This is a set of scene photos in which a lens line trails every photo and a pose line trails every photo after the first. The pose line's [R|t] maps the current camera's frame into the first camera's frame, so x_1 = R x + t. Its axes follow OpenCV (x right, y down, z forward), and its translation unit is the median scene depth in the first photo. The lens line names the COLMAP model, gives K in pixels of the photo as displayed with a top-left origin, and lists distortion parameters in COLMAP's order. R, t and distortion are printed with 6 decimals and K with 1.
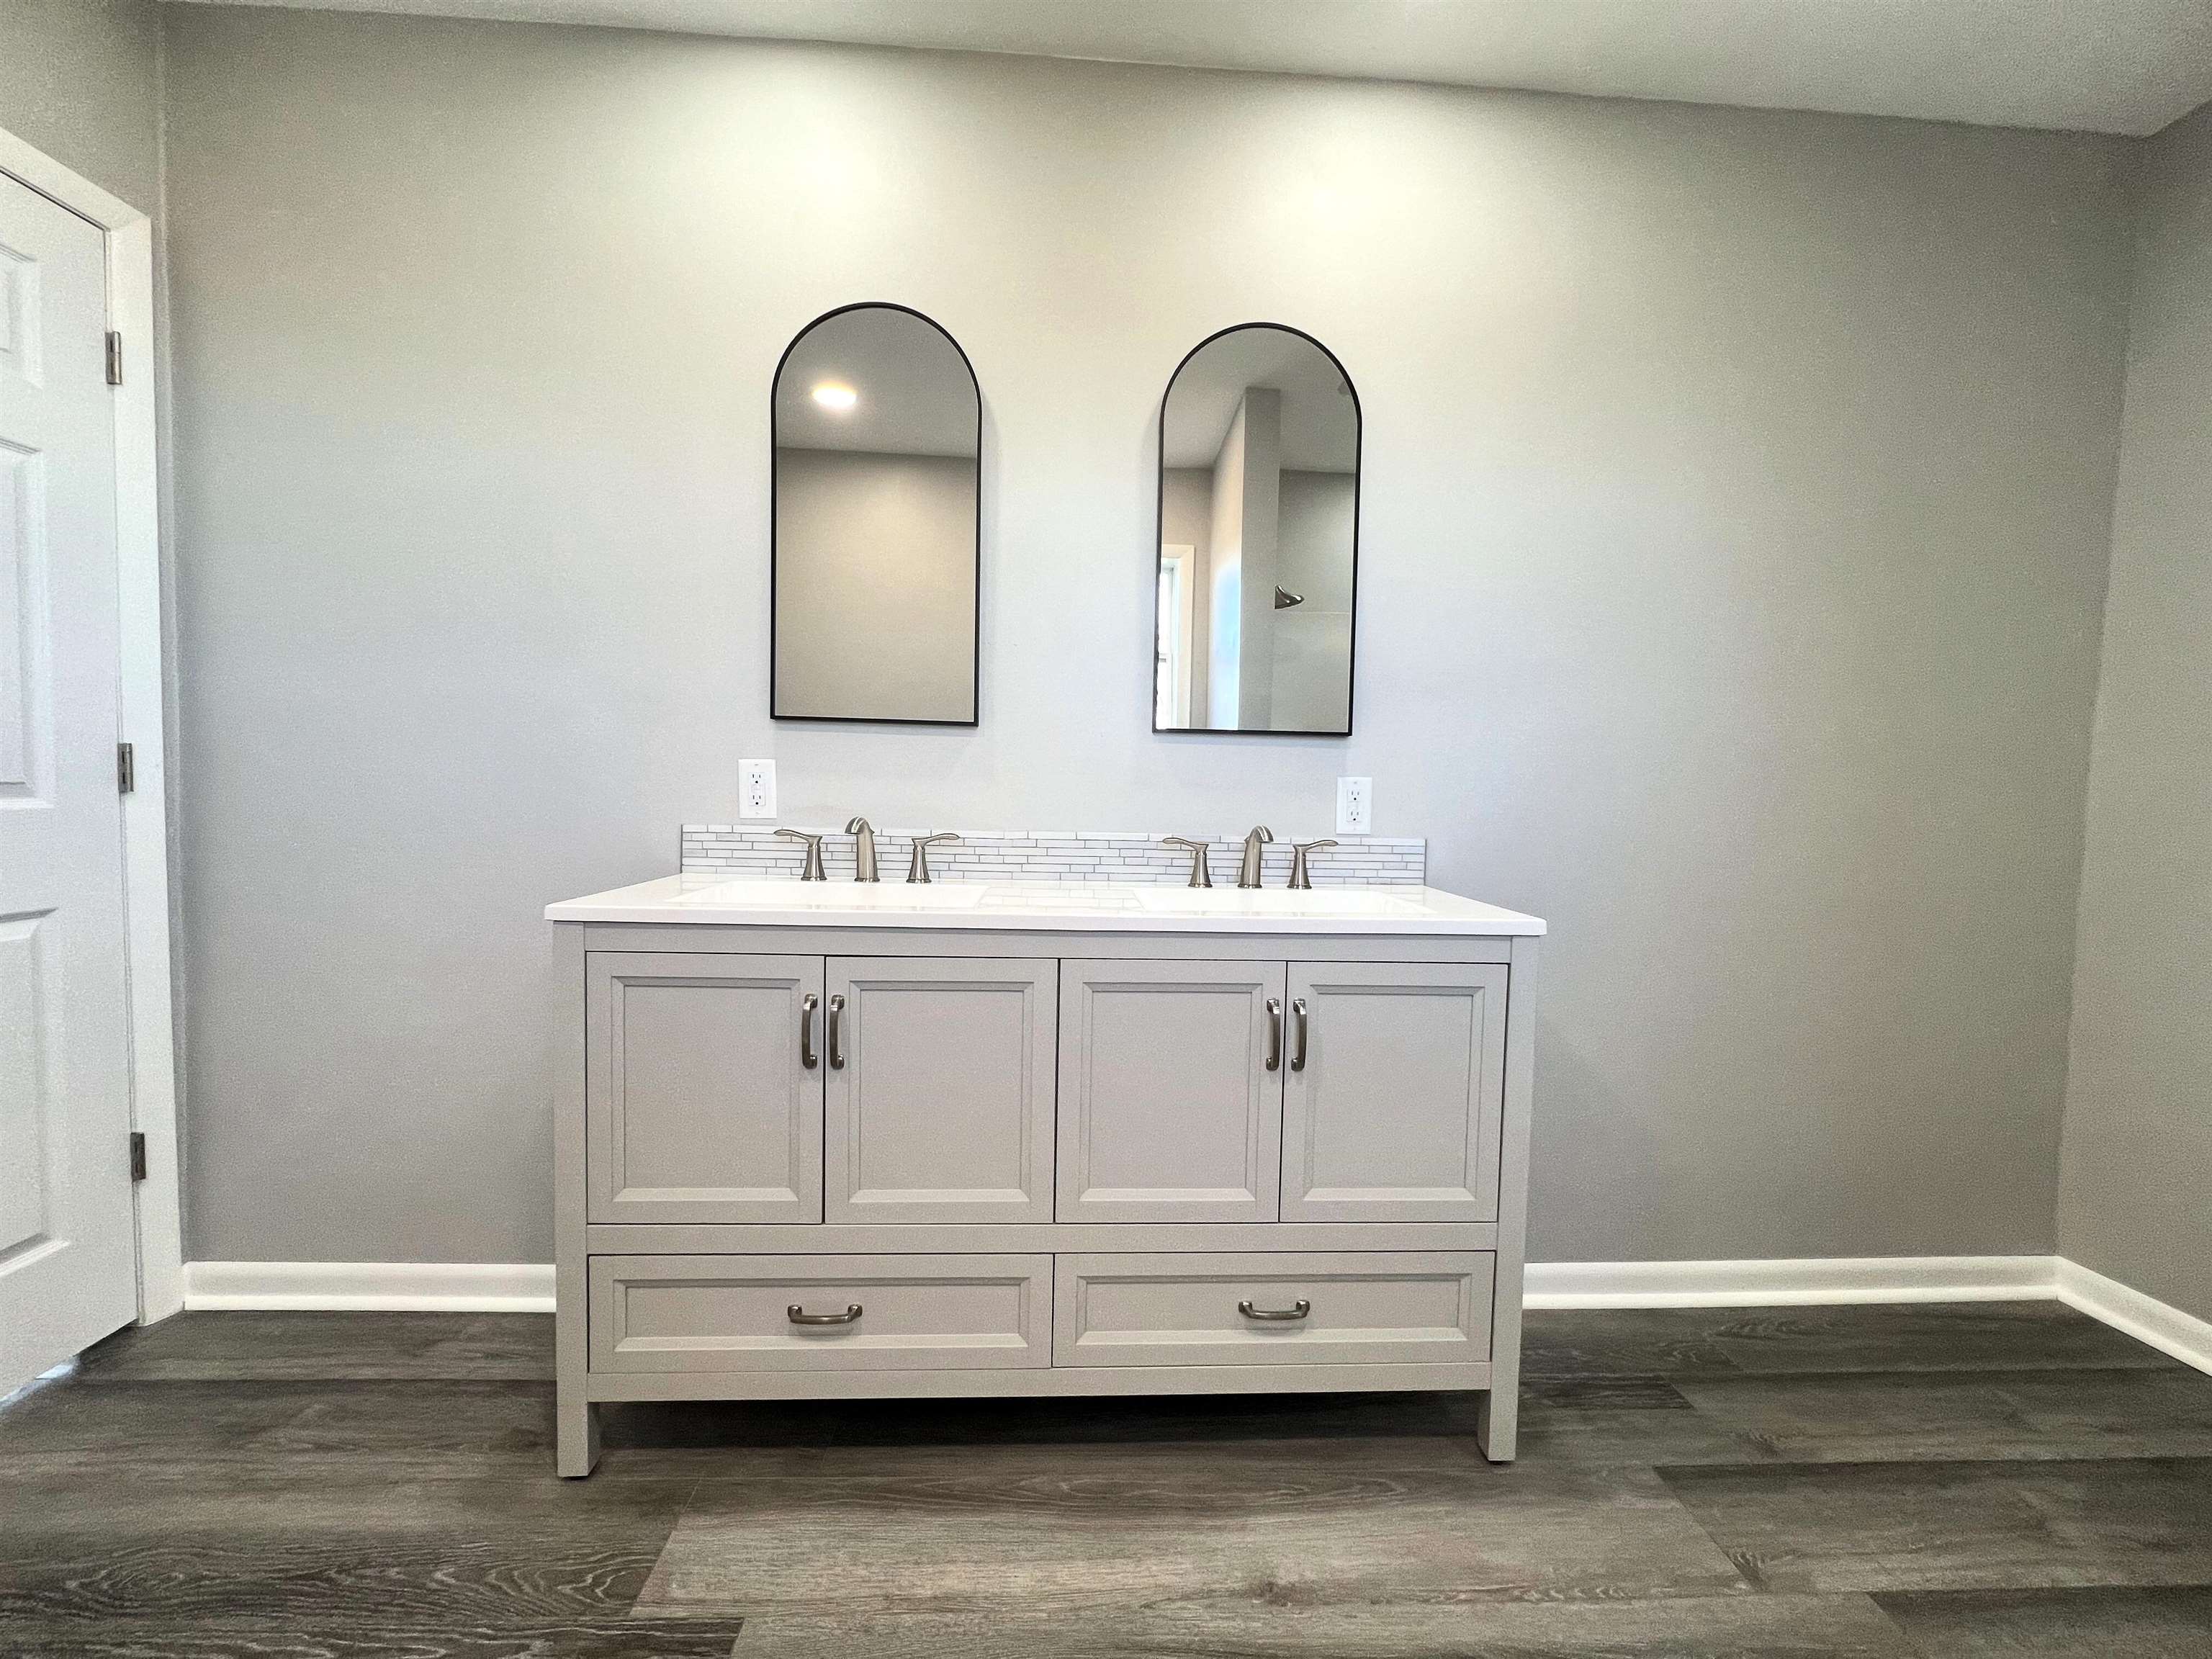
lens RADIAL K [[879.6, 0, 1103.6], [0, 879.6, 825.7], [0, 0, 1]] dist [0.001257, -0.001187]
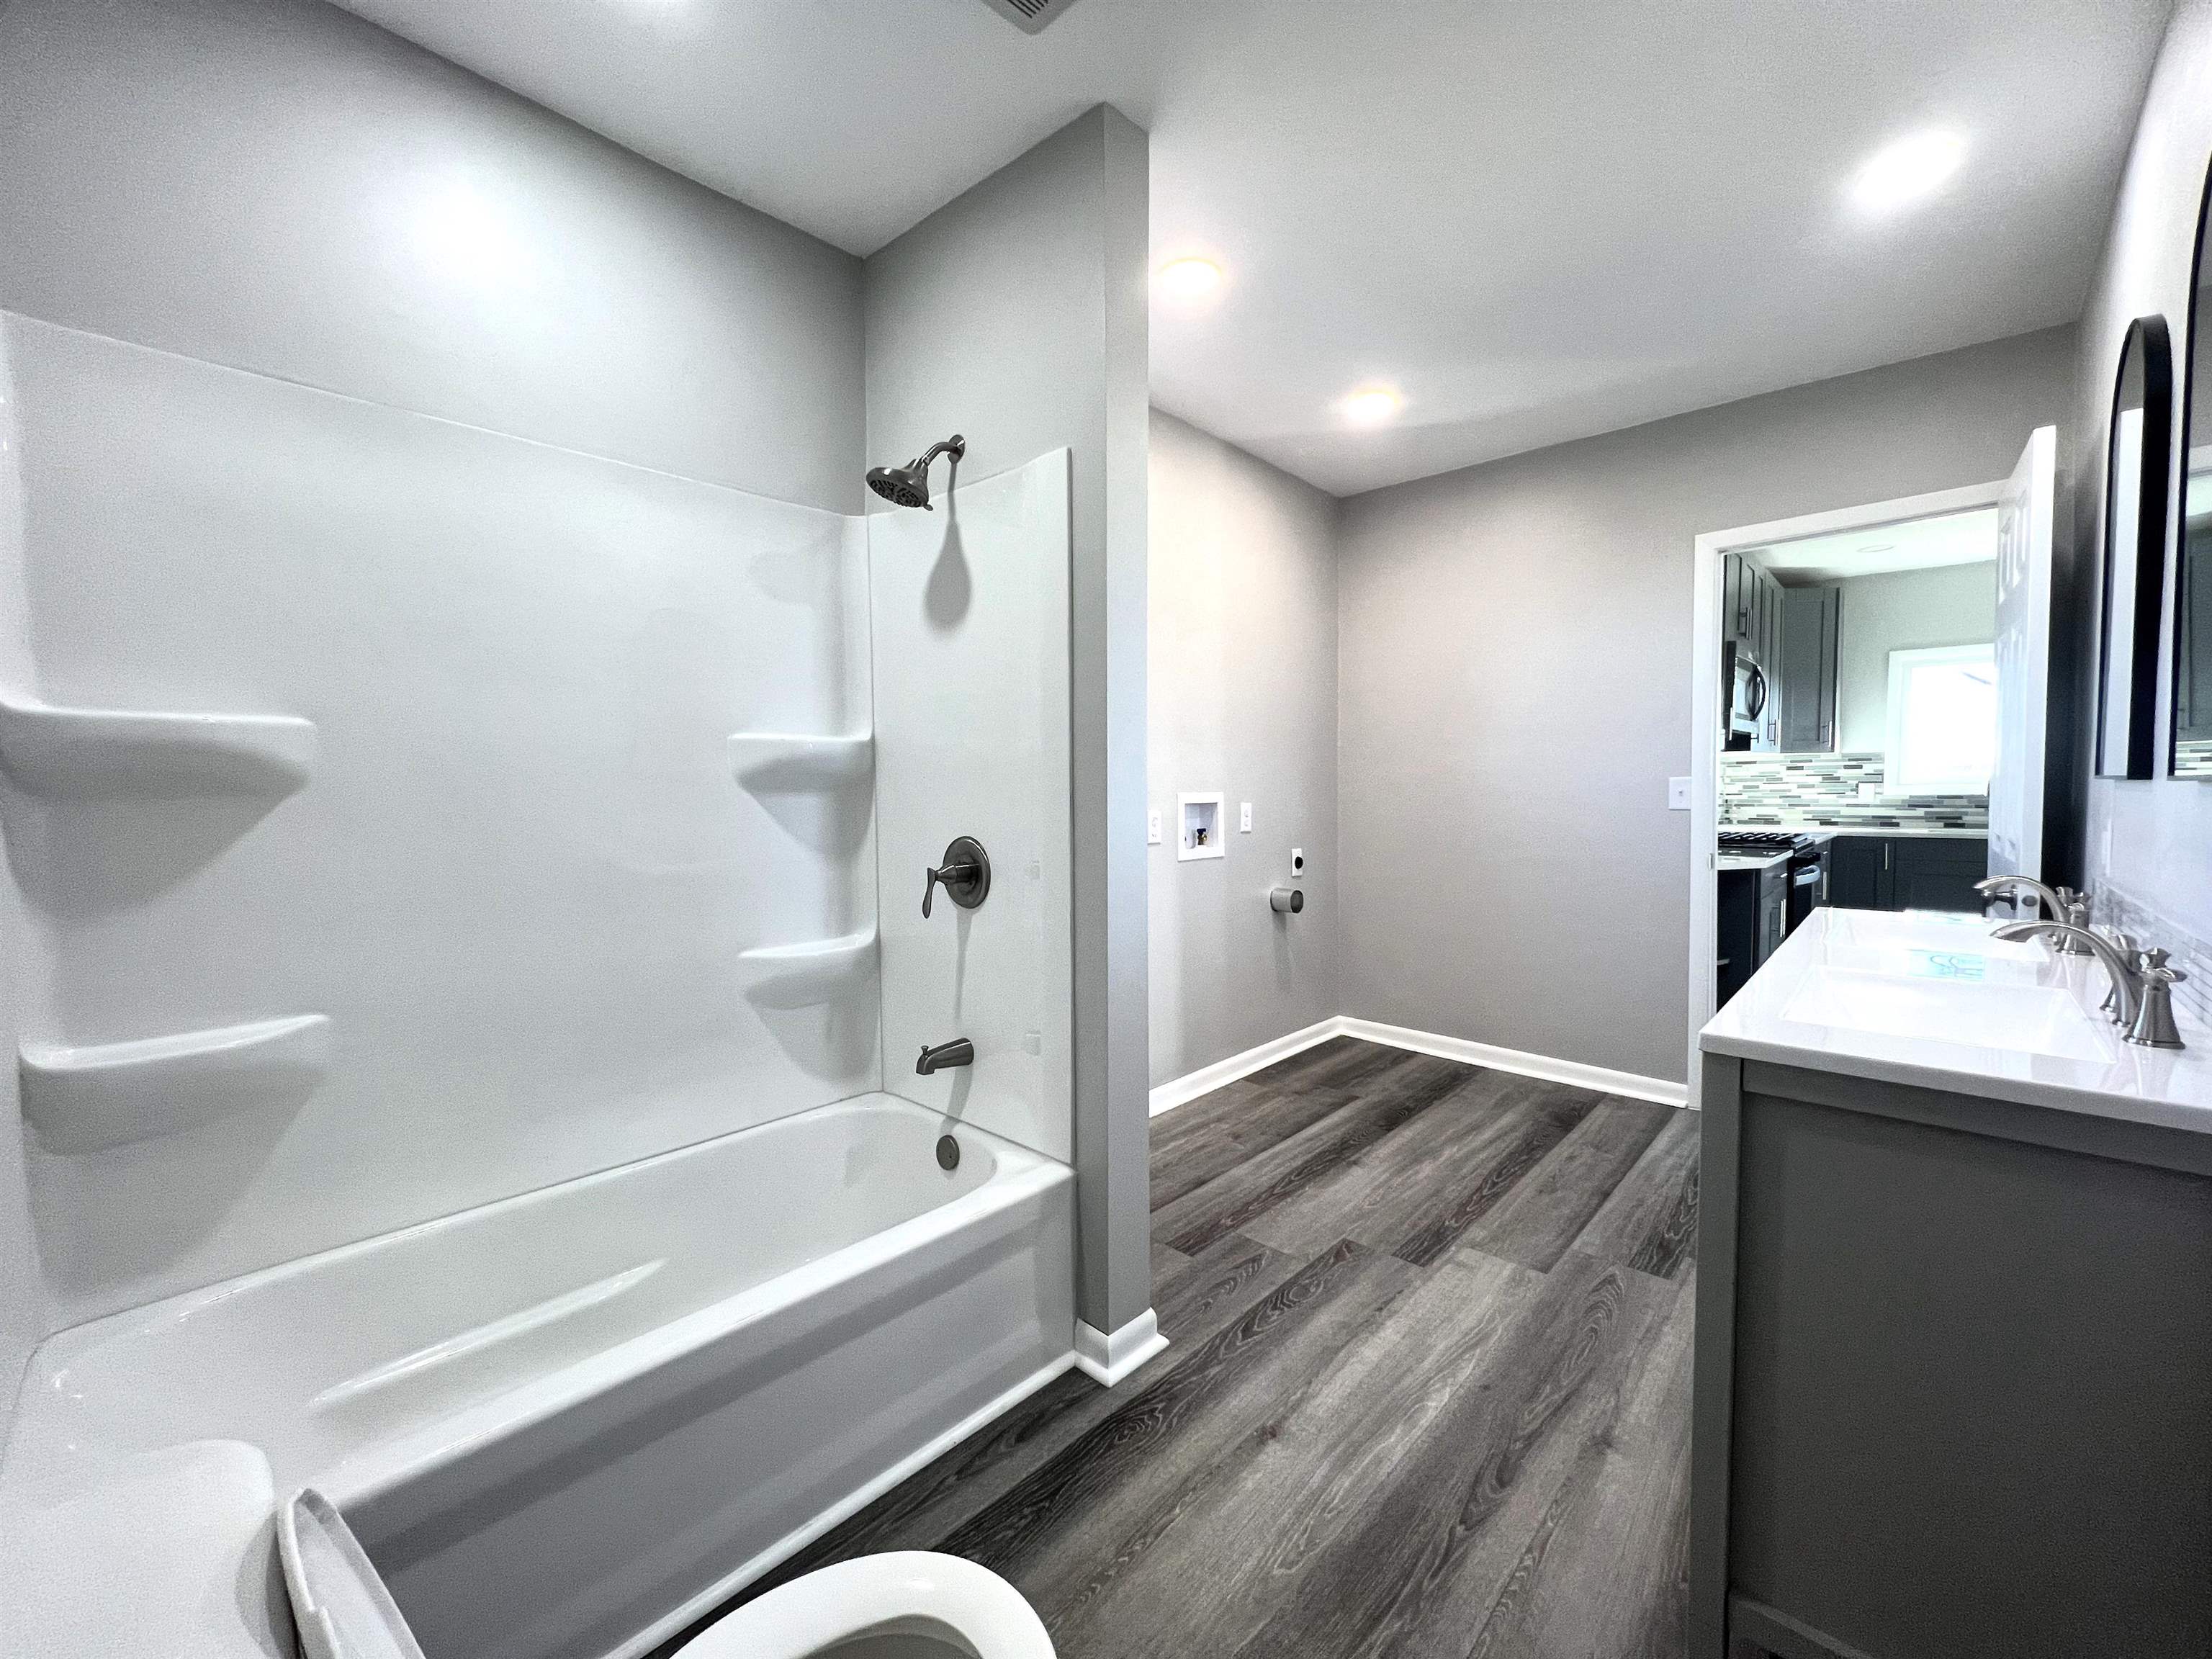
lens RADIAL K [[879.6, 0, 1105.7], [0, 879.6, 830.9], [0, 0, 1]] dist [0.001257, -0.001187]
pose [[-0.719243, 0.017149, -0.694547, 1.432733], [-0.037154, 0.997315, 0.063099, -0.106095], [0.693765, 0.071188, -0.716675, 1.182395]]
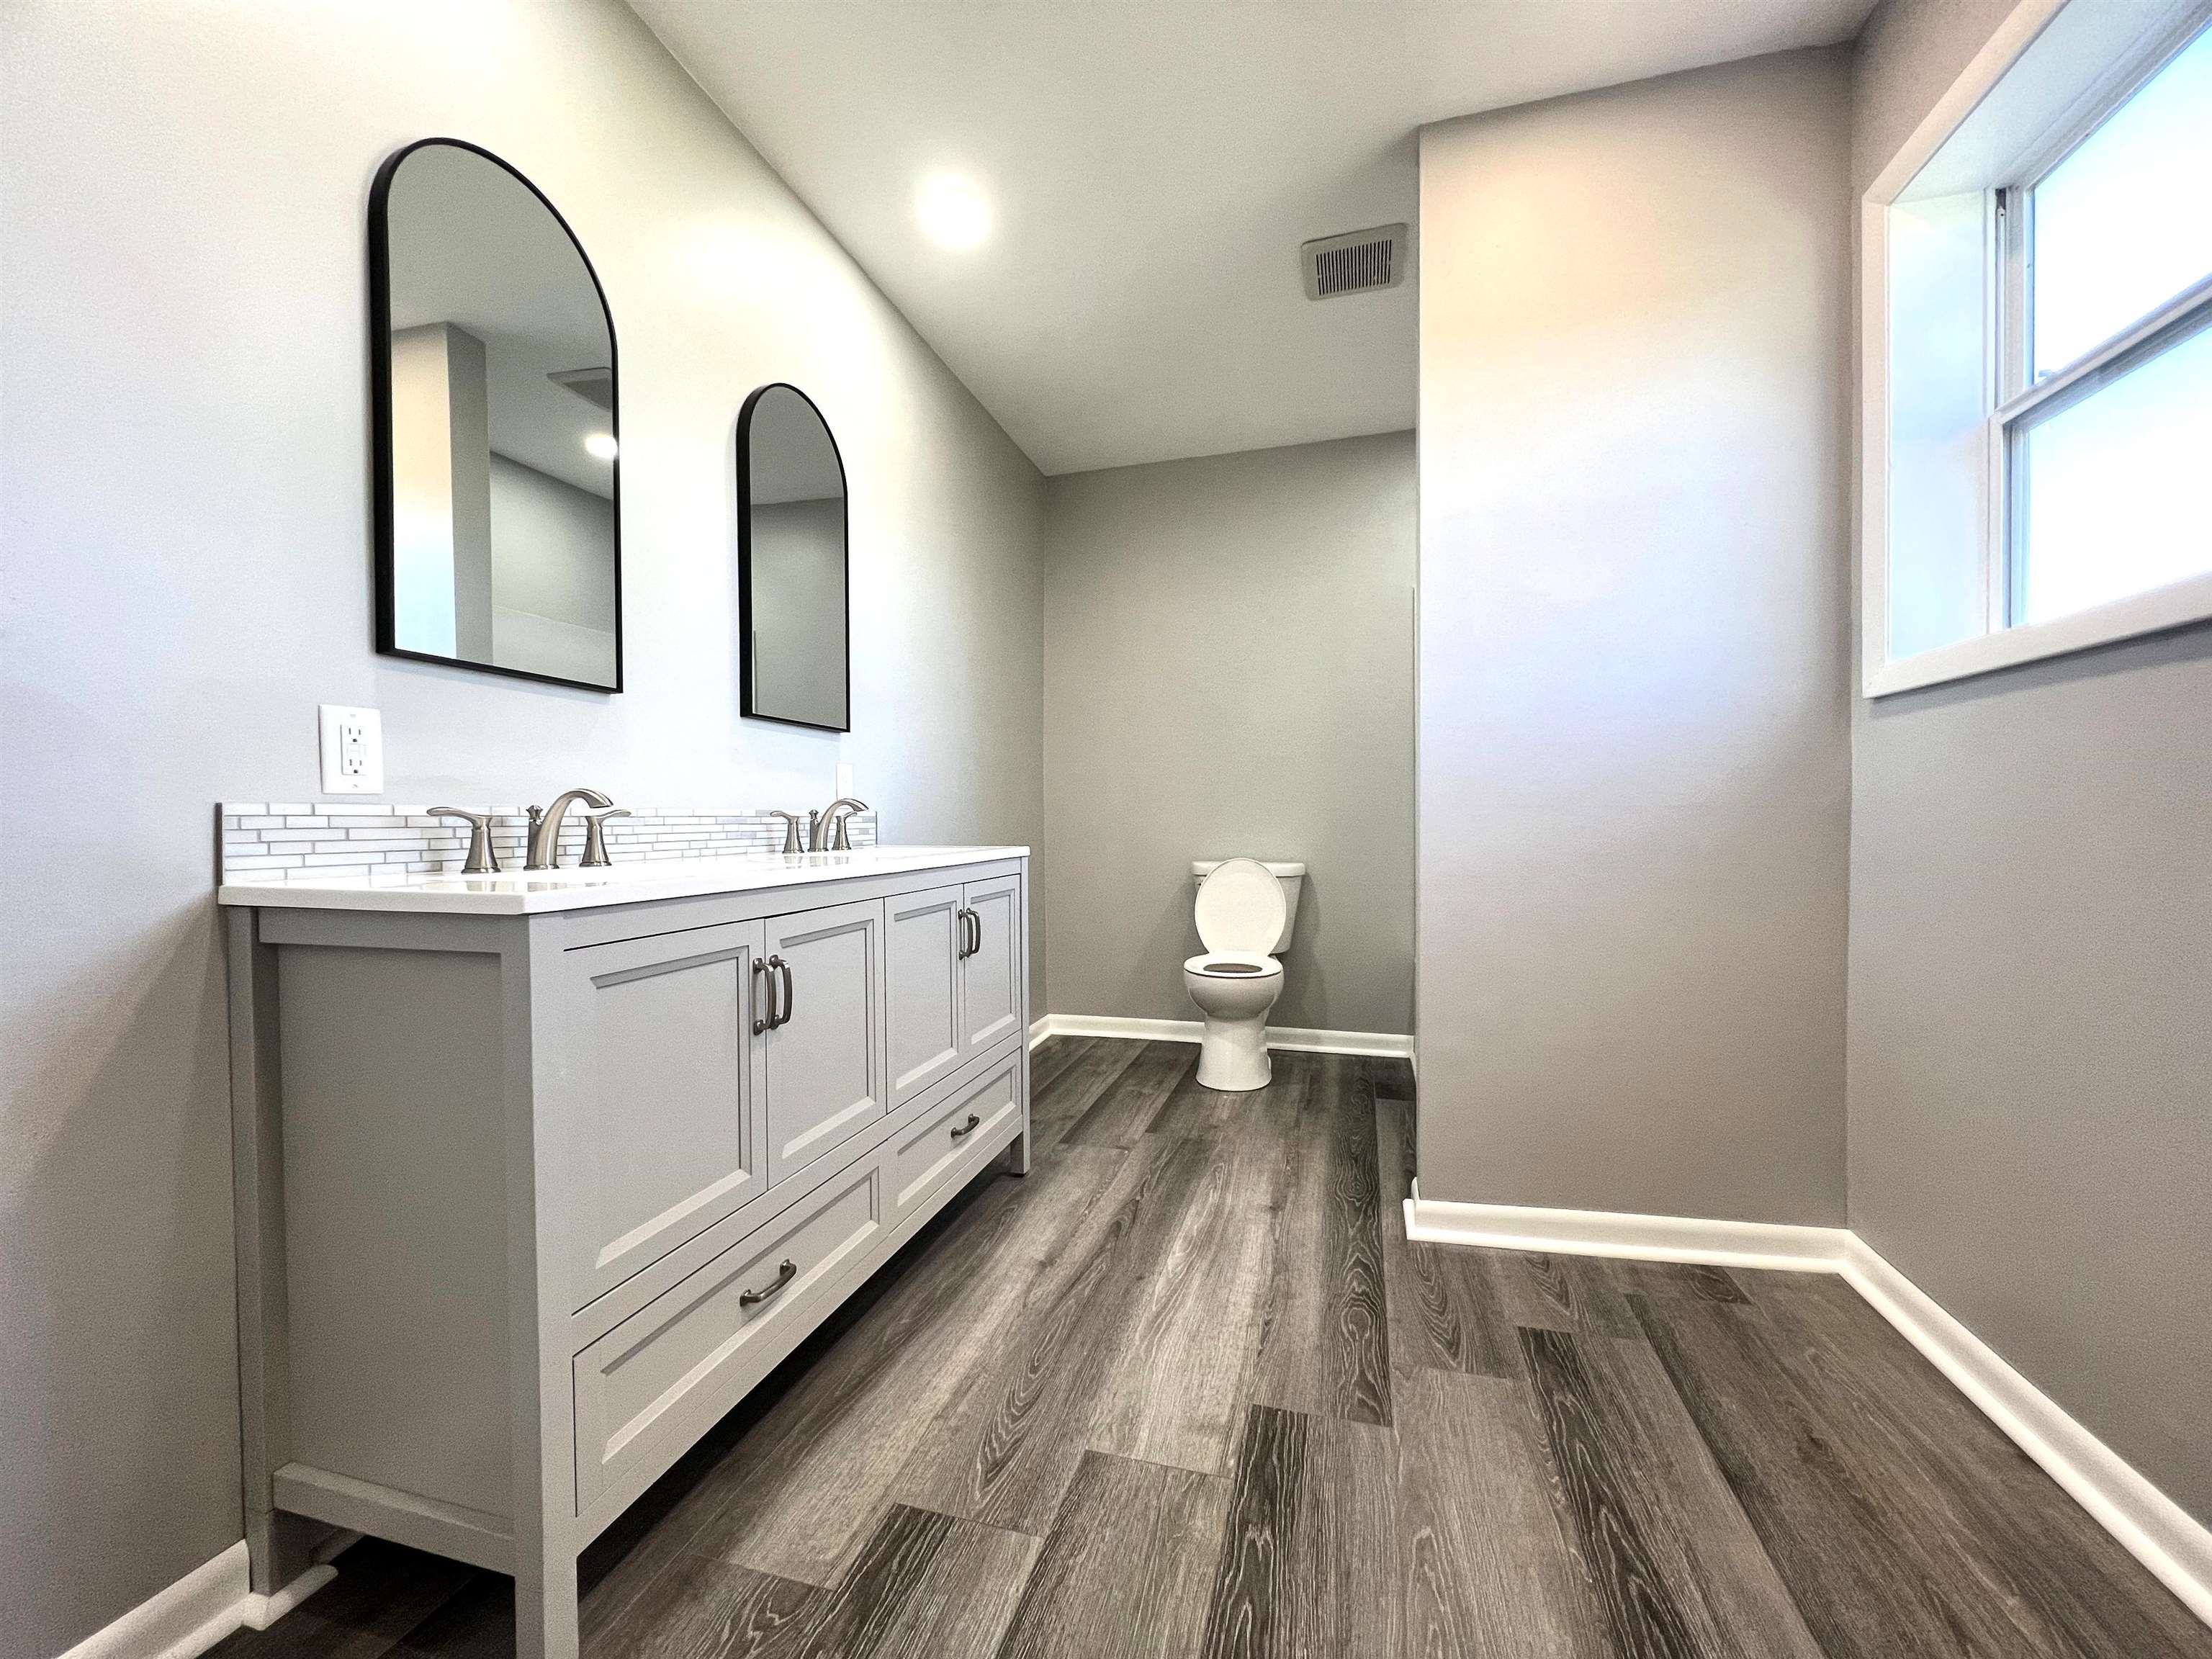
lens RADIAL K [[879.6, 0, 1106.0], [0, 879.6, 819.2], [0, 0, 1]] dist [0.001257, -0.001187]
pose [[0.317522, -0.024006, 0.947947, -1.100673], [0.052859, 0.998573, 0.007583, 0.047784], [-0.946776, 0.047700, 0.318338, 0.298497]]
